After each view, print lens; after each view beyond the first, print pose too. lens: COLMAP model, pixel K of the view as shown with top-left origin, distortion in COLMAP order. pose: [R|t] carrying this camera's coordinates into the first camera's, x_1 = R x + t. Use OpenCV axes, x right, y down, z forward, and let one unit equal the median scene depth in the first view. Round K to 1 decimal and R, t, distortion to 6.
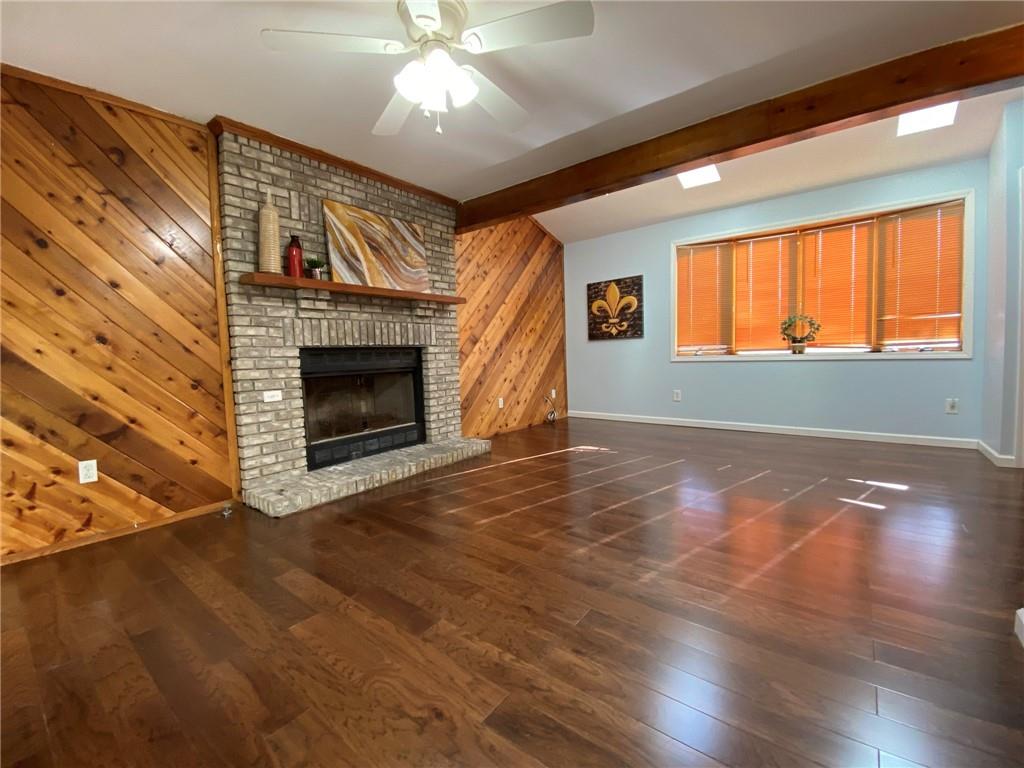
lens RADIAL K [[421.2, 0, 509.5], [0, 421.2, 383.2], [0, 0, 1]] dist [0.034043, -0.029788]
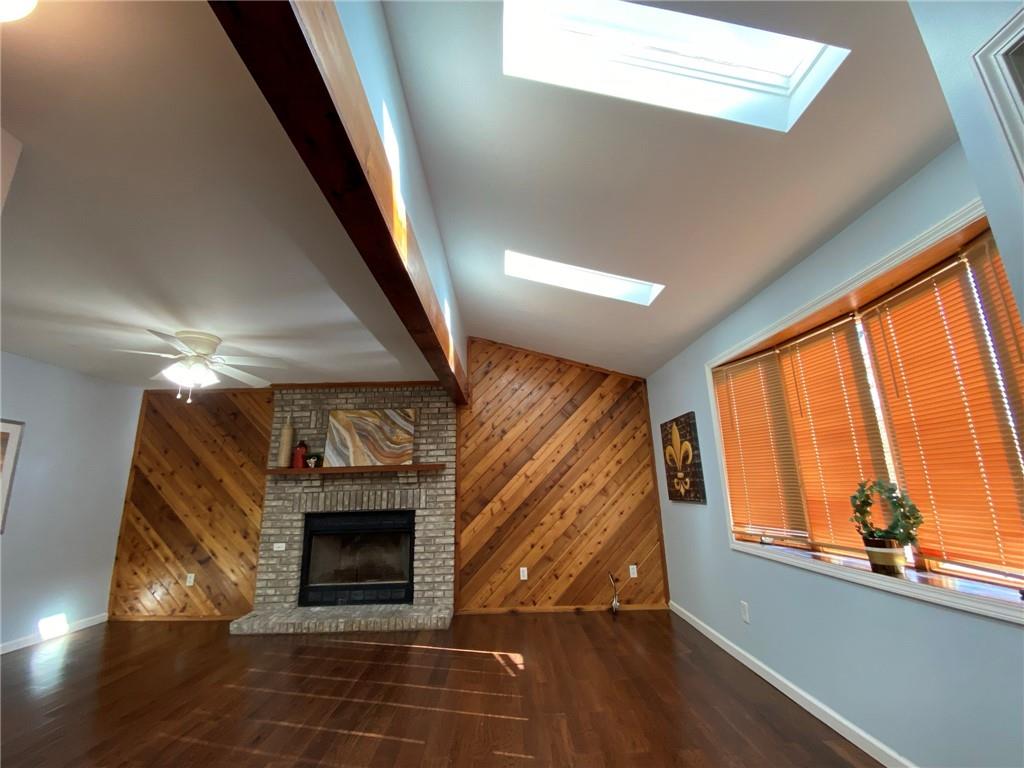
lens RADIAL K [[428.5, 0, 507.3], [0, 428.5, 381.4], [0, 0, 1]] dist [0.040024, -0.032437]
pose [[0.624926, -0.165307, -0.762981, 1.024117], [-0.054084, 0.965809, -0.253549, -0.159234], [0.778808, 0.199714, 0.594619, 0.493177]]
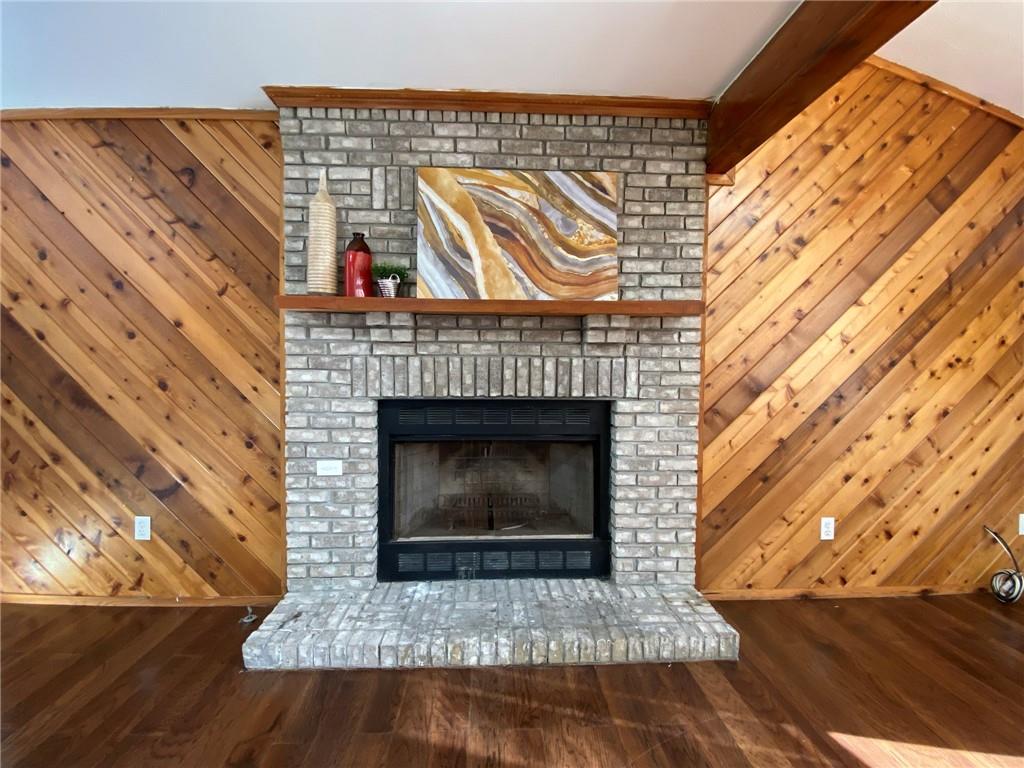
lens RADIAL K [[428.5, 0, 507.3], [0, 428.5, 381.4], [0, 0, 1]] dist [0.040024, -0.032437]
pose [[0.650026, 0.059835, -0.757553, 0.137814], [-0.083326, 0.996496, 0.007209, -0.117253], [0.755330, 0.058438, 0.652734, 0.620233]]
